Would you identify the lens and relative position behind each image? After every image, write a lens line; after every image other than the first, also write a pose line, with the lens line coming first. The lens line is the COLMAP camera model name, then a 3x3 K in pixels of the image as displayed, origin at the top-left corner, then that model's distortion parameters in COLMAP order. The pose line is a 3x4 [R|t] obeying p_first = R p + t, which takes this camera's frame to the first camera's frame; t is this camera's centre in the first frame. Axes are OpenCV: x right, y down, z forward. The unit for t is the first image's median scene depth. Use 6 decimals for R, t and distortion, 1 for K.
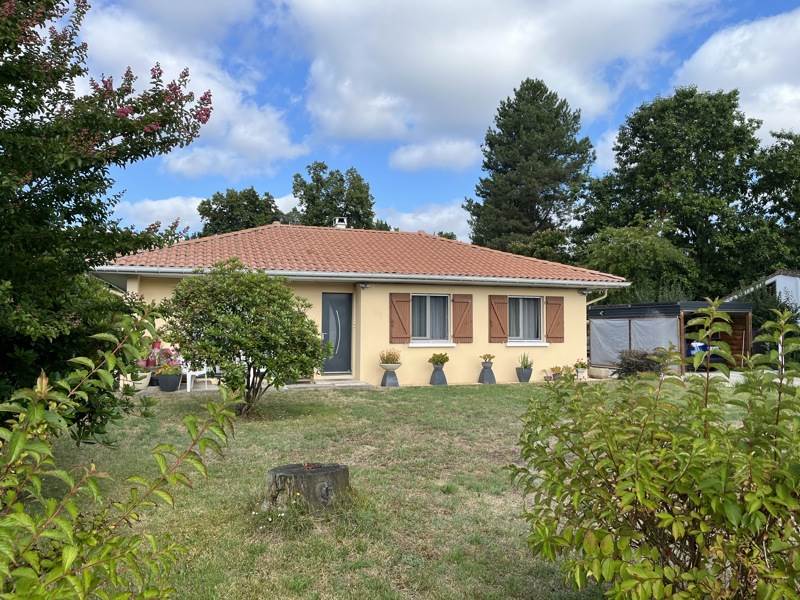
lens RADIAL K [[603.1, 0, 397.3], [0, 603.1, 292.9], [0, 0, 1]] dist [0.022231, -0.013783]
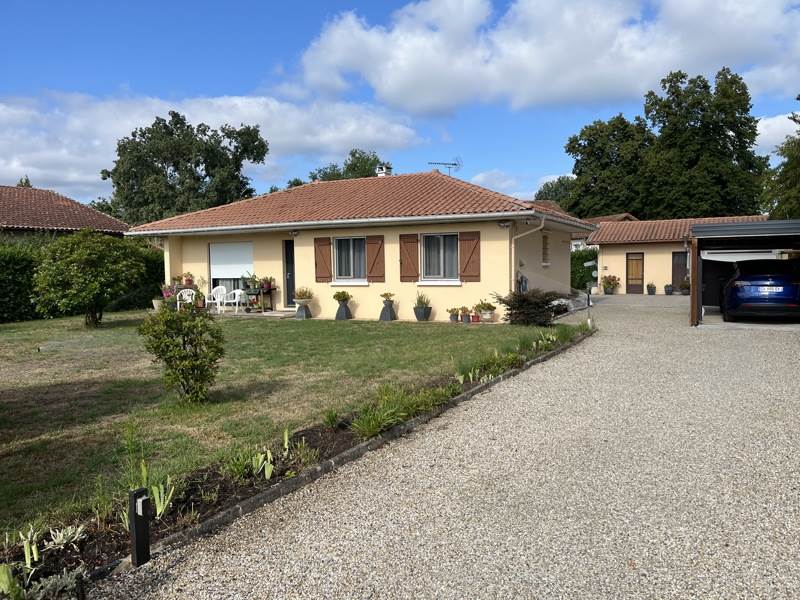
lens RADIAL K [[603.1, 0, 402.8], [0, 603.1, 305.6], [0, 0, 1]] dist [0.022231, -0.013783]
pose [[0.702681, 0.033464, -0.710717, 0.870238], [0.057934, 0.992886, 0.104029, 0.016700], [0.709142, -0.114274, 0.695743, 0.283154]]
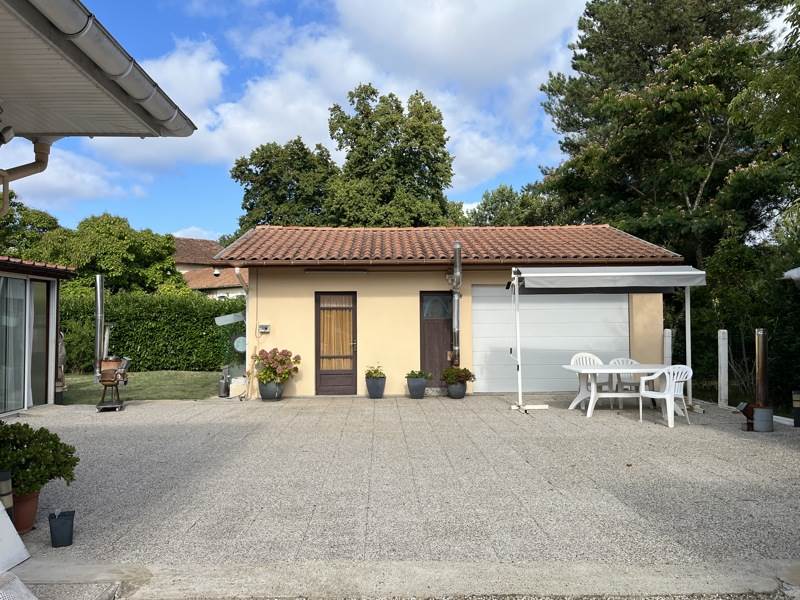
lens RADIAL K [[603.1, 0, 400.3], [0, 603.1, 300.2], [0, 0, 1]] dist [0.022231, -0.013783]
pose [[0.959996, -0.017379, -0.279475, 0.383959], [0.022322, 0.999645, 0.014514, 0.083888], [0.279123, -0.020172, 0.960043, 1.295395]]
